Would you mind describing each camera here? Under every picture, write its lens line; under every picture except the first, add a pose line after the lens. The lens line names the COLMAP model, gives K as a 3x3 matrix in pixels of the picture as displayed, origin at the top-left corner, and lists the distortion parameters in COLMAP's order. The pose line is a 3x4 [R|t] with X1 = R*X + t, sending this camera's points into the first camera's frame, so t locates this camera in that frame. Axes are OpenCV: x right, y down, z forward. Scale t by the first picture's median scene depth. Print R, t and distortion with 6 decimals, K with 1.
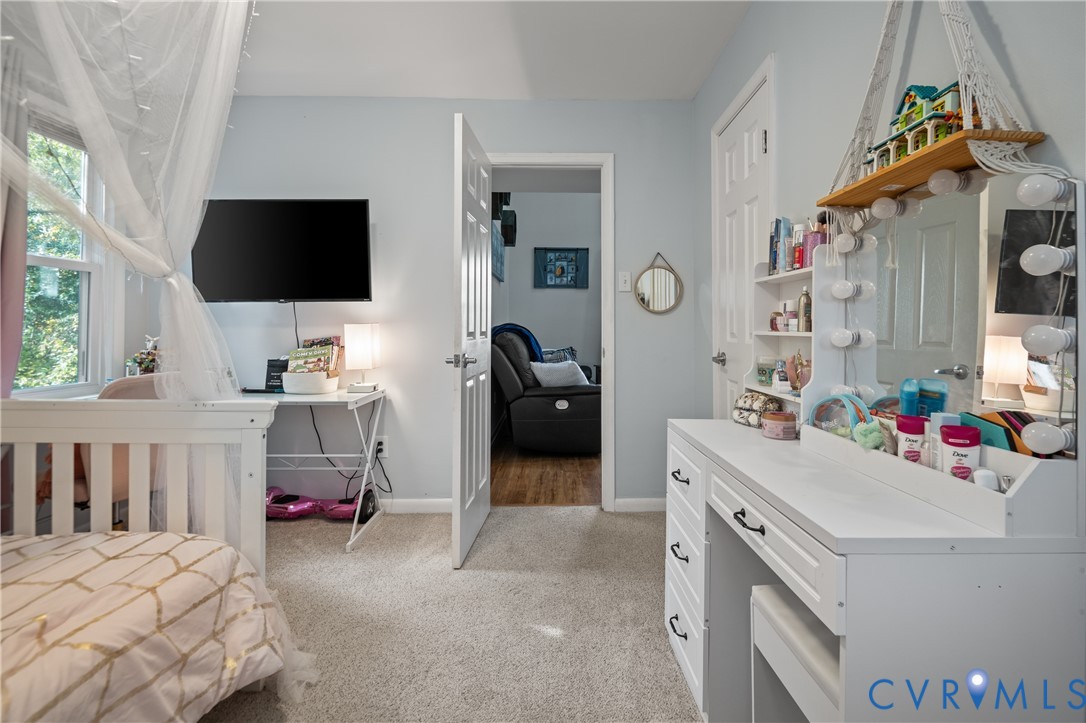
lens RADIAL K [[521.6, 0, 541.3], [0, 521.6, 323.2], [0, 0, 1]] dist [-0.000554, -0.005212]
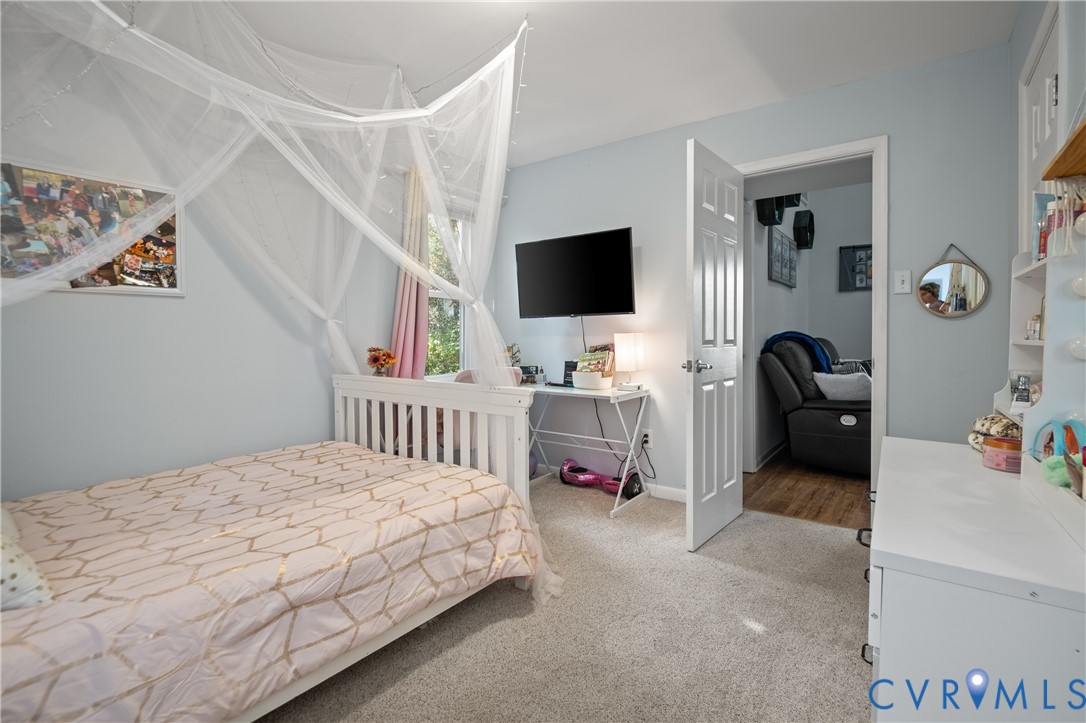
lens RADIAL K [[521.6, 0, 552.6], [0, 521.6, 353.5], [0, 0, 1]] dist [-0.000554, -0.005212]
pose [[0.793778, 0.017253, -0.607963, 0.268263], [0.007731, 0.999231, 0.038451, 0.001020], [0.608159, -0.035222, 0.793034, -0.050711]]
